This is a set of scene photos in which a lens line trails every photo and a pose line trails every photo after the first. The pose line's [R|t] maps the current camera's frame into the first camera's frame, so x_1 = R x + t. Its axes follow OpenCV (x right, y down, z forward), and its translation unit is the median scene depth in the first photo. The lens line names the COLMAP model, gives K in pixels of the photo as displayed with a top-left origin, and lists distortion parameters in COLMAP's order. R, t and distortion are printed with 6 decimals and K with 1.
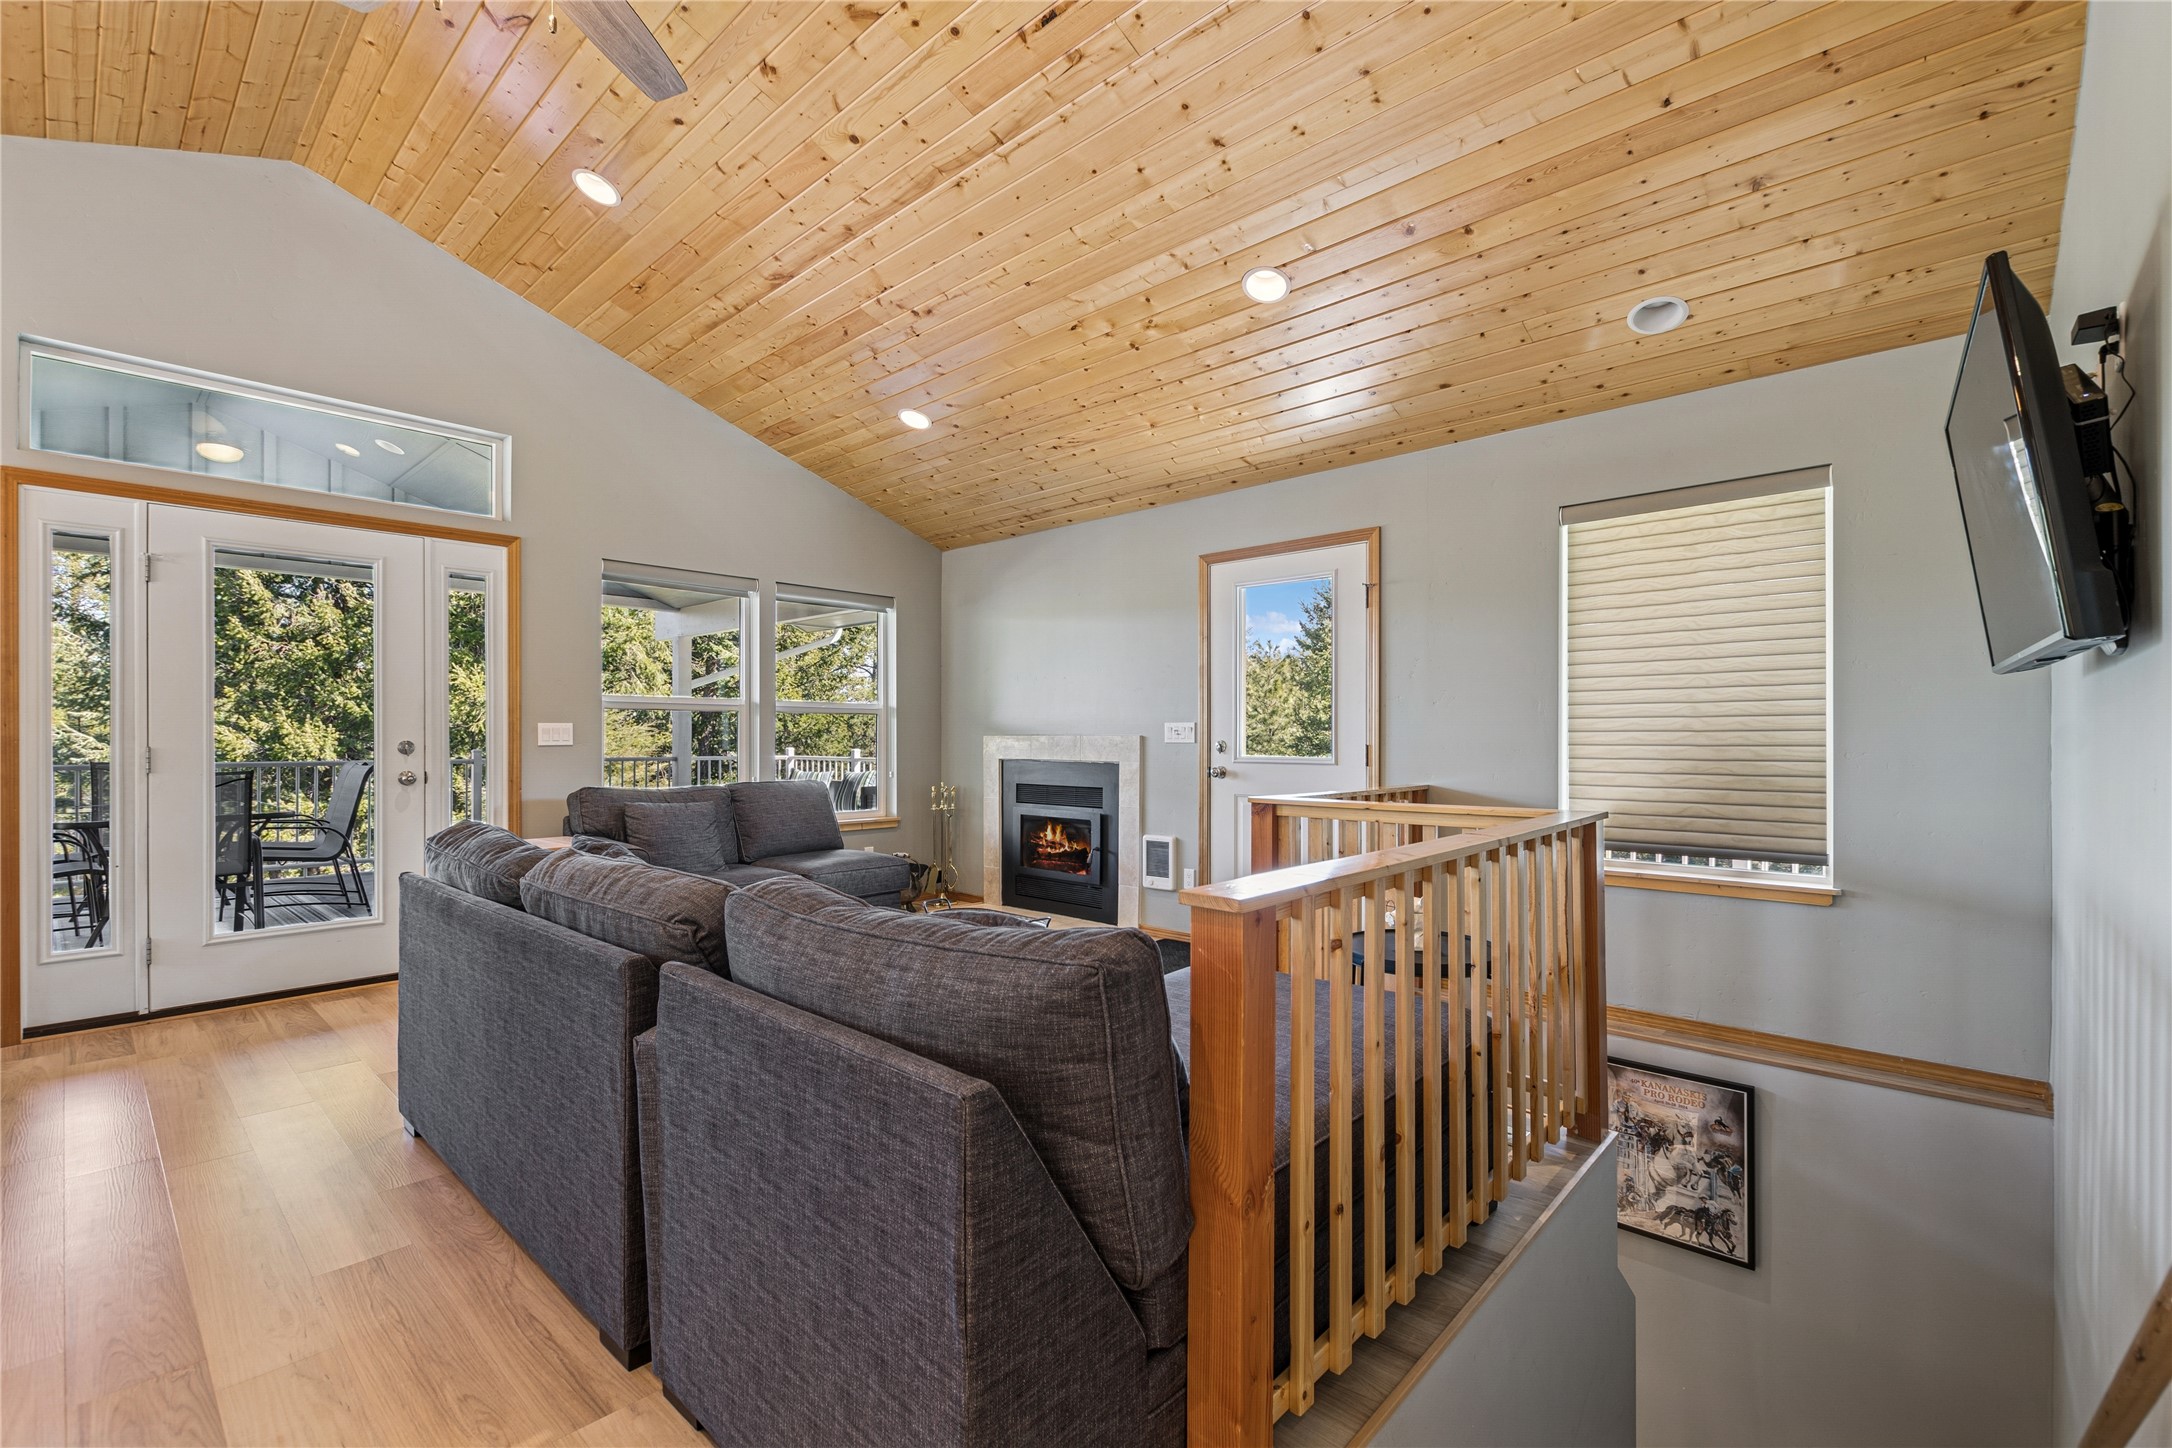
lens RADIAL K [[939.7, 0, 1093.2], [0, 939.7, 737.3], [0, 0, 1]] dist [0.007813, -0.004420]
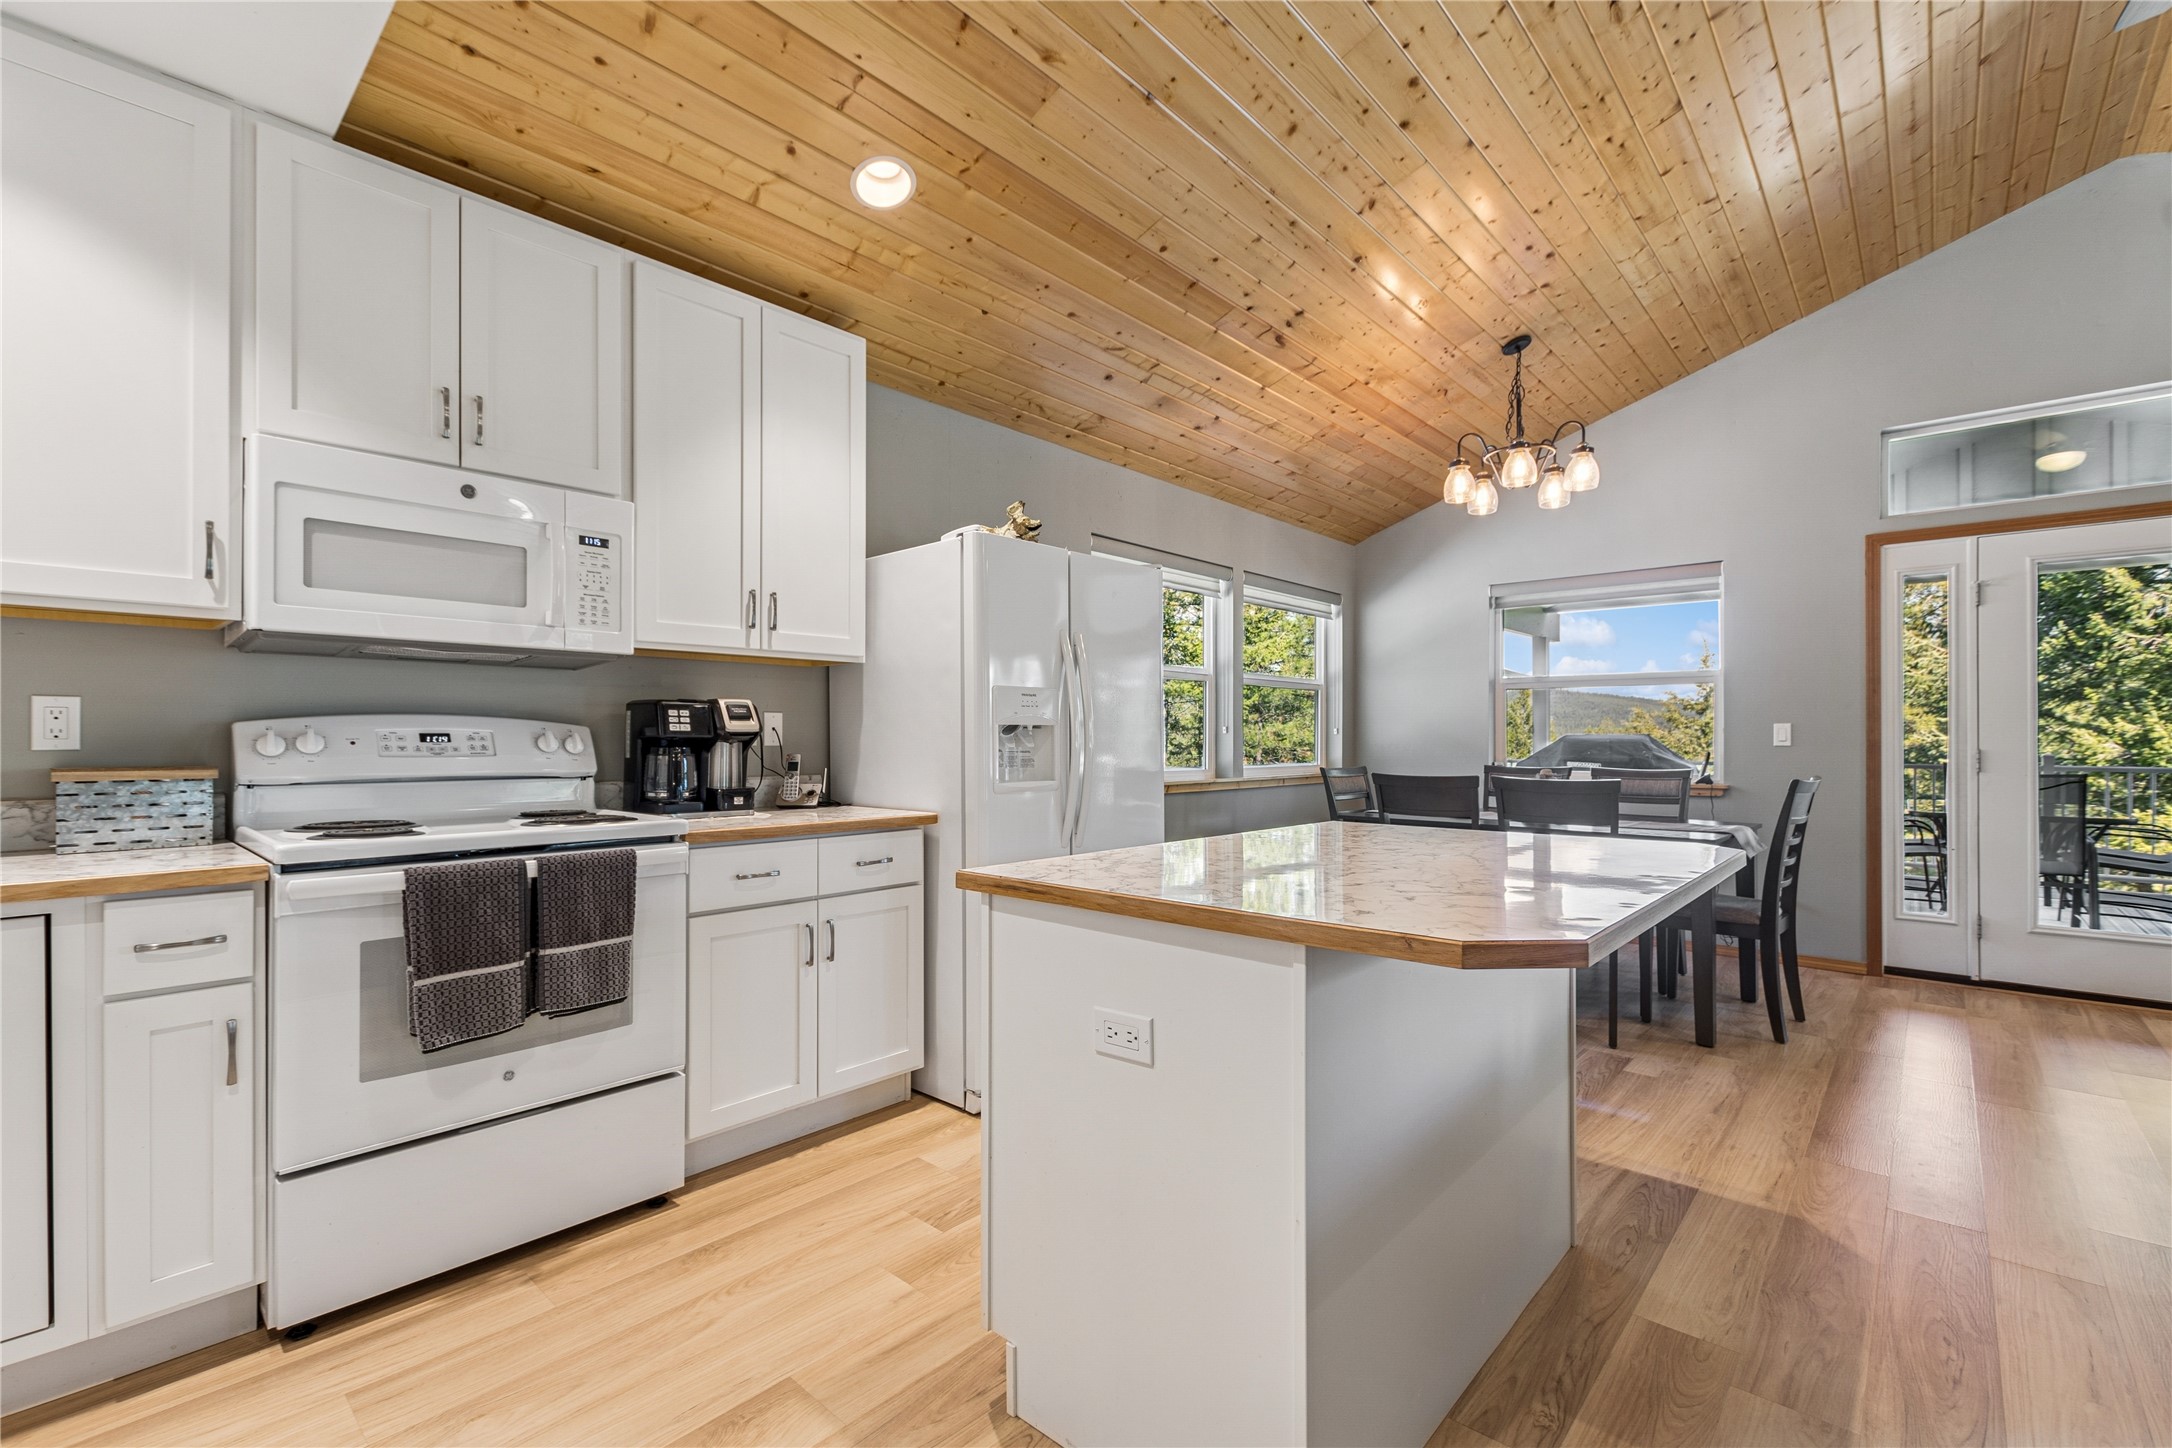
lens RADIAL K [[939.7, 0, 1076.3], [0, 939.7, 732.6], [0, 0, 1]] dist [0.007813, -0.004420]
pose [[-0.000020, -0.005389, -0.999985, 0.122416], [-0.002891, 0.999981, -0.005389, -0.001053], [0.999996, 0.002891, -0.000035, -0.084592]]
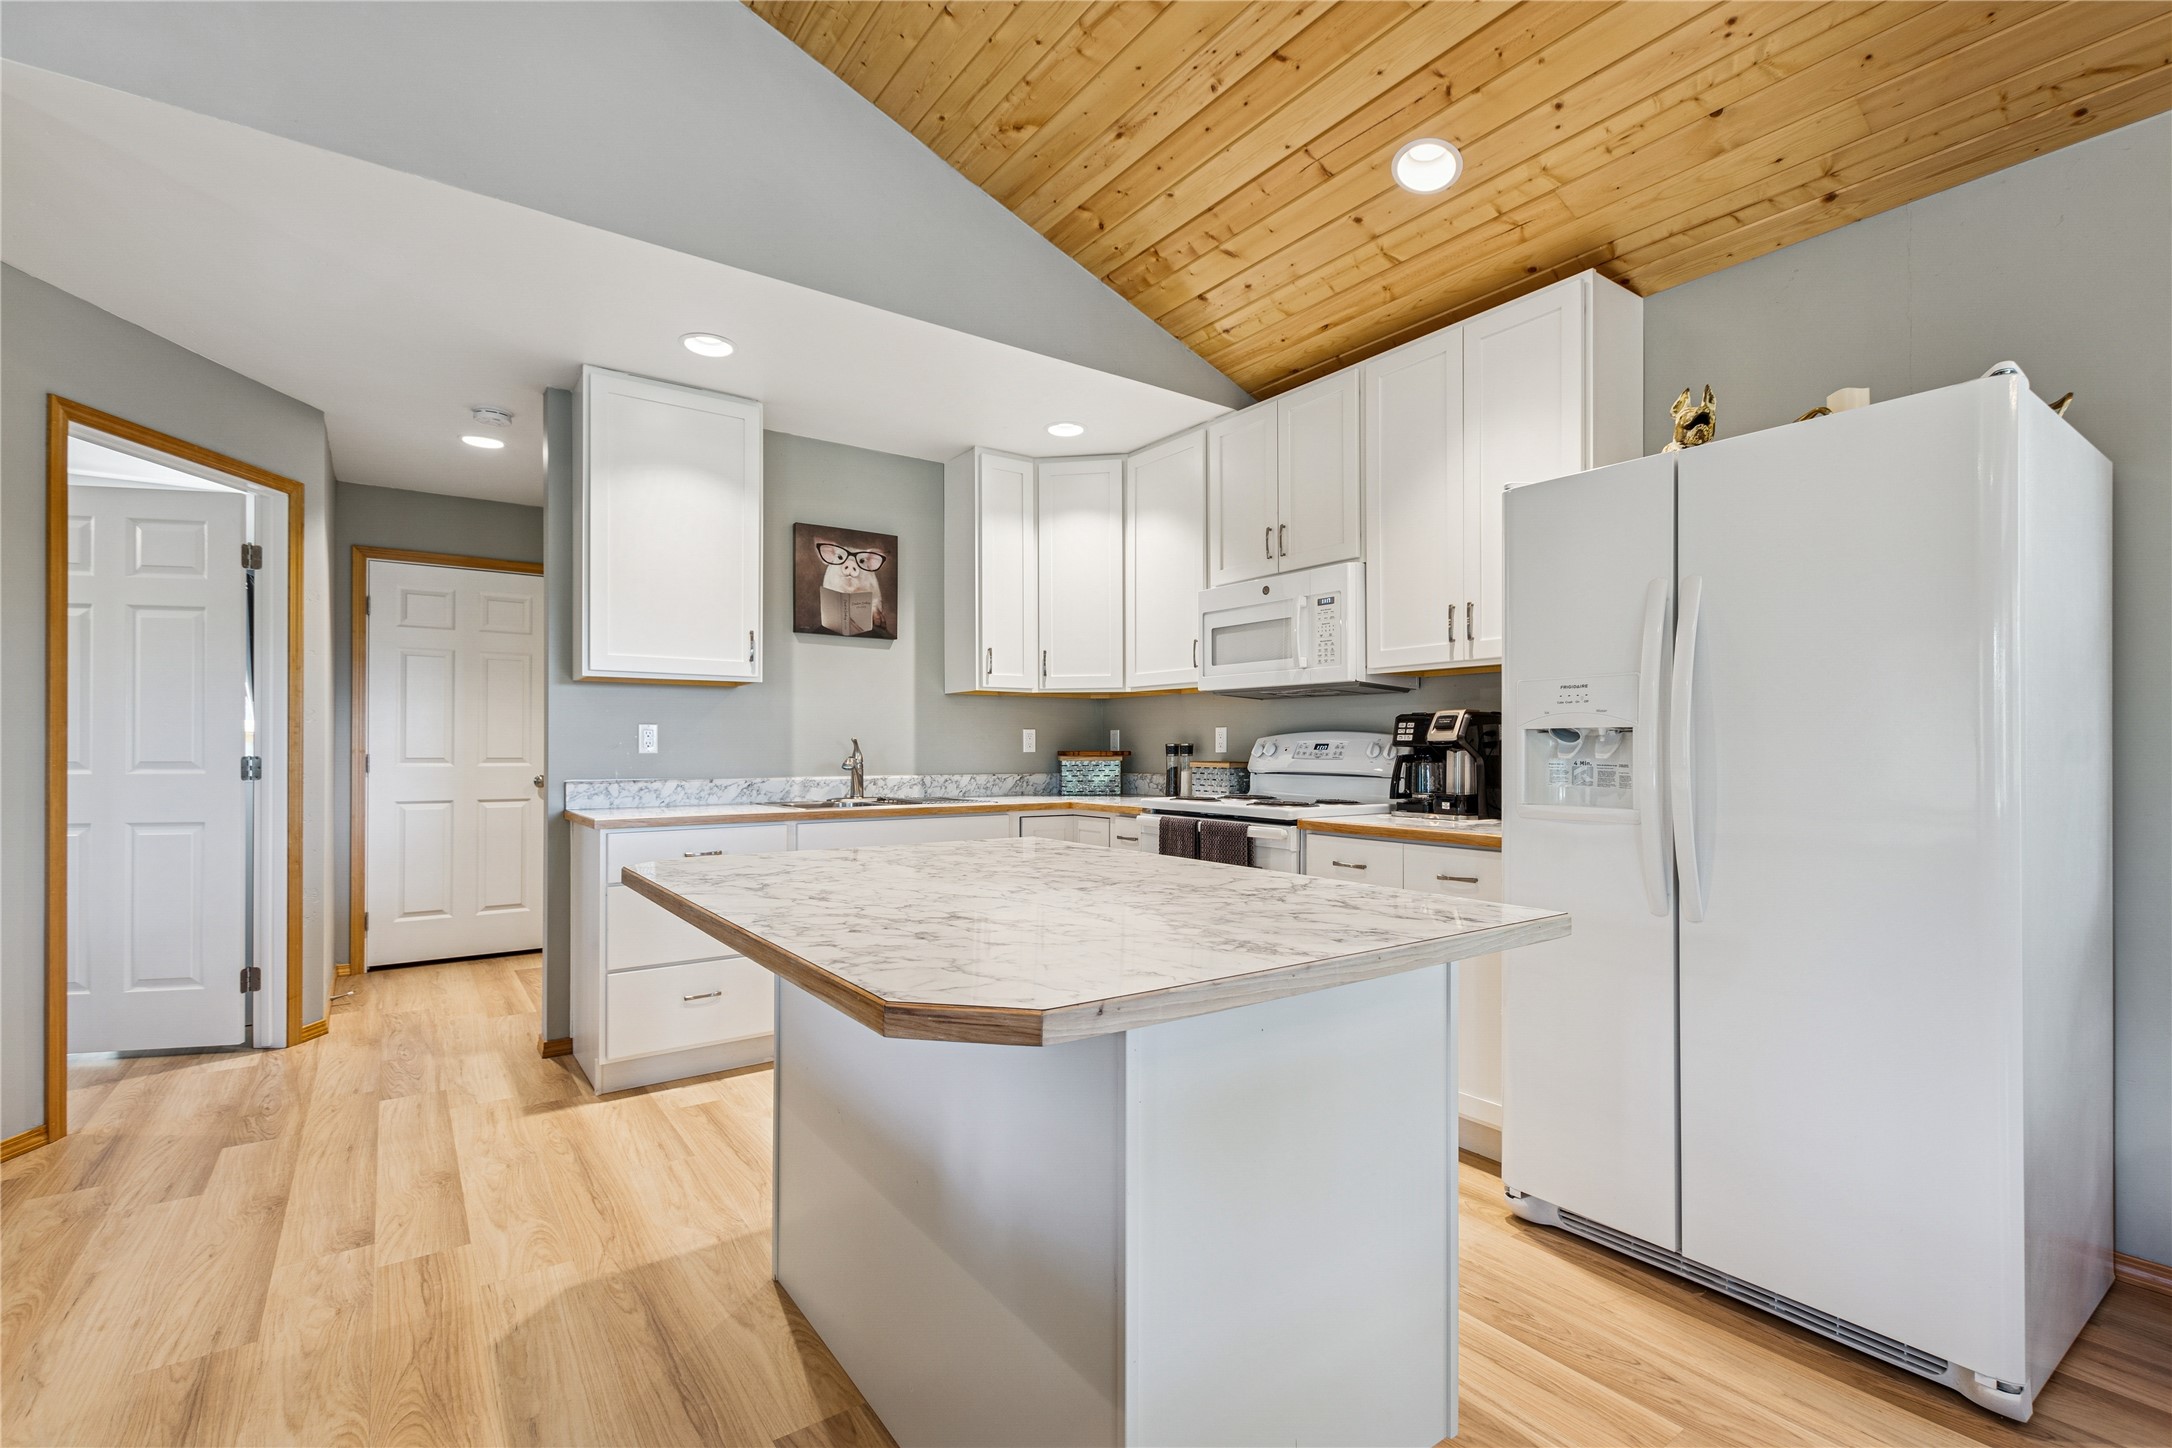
lens RADIAL K [[939.7, 0, 1089.2], [0, 939.7, 742.9], [0, 0, 1]] dist [0.007813, -0.004420]
pose [[-0.980687, -0.000591, 0.195585, -0.360690], [-0.001533, 0.999988, -0.004664, 0.000598], [-0.195580, -0.004874, -0.980676, 0.369967]]
